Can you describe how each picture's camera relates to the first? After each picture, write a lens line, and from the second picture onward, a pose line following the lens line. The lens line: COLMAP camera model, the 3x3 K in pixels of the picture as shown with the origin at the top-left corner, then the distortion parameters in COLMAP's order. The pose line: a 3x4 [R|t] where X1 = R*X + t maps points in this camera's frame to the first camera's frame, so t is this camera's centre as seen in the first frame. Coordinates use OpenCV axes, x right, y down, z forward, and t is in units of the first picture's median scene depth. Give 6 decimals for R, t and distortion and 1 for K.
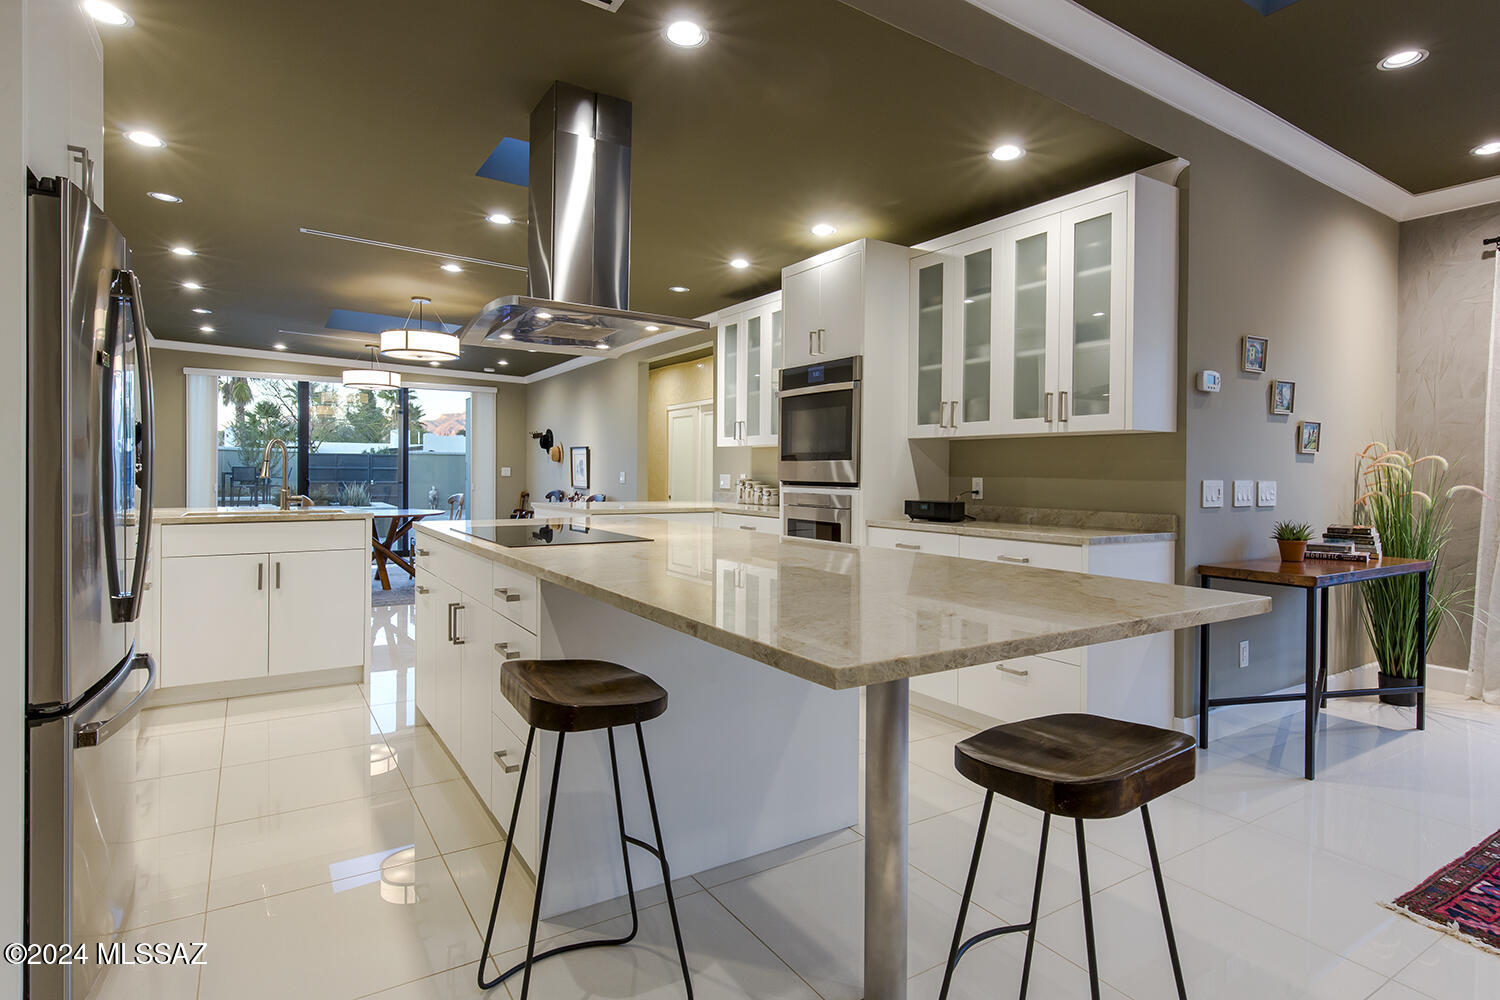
lens RADIAL K [[796.7, 0, 737.8], [0, 796.7, 475.0], [0, 0, 1]] dist [0.002967, 0.004279]
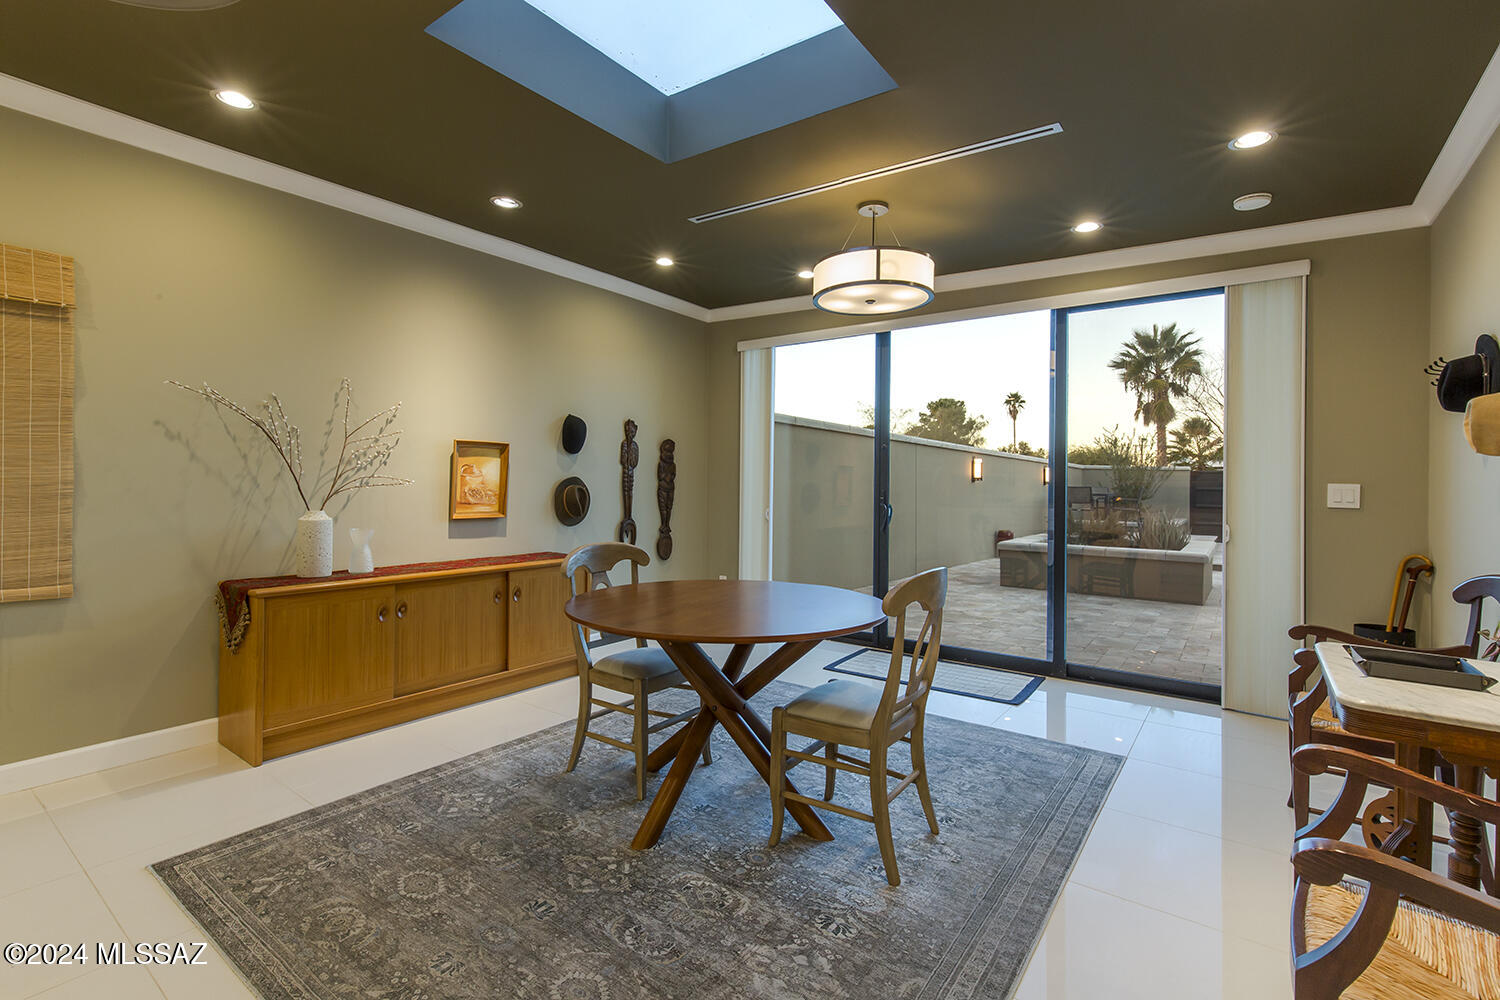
lens RADIAL K [[680.0, 0, 734.4], [0, 680.0, 484.8], [0, 0, 1]] dist [0.009666, -0.001134]
pose [[0.362705, -0.002469, -0.931901, -0.057077], [-0.011618, 0.999907, -0.007171, -0.001939], [0.931831, 0.013428, 0.362643, 0.338512]]
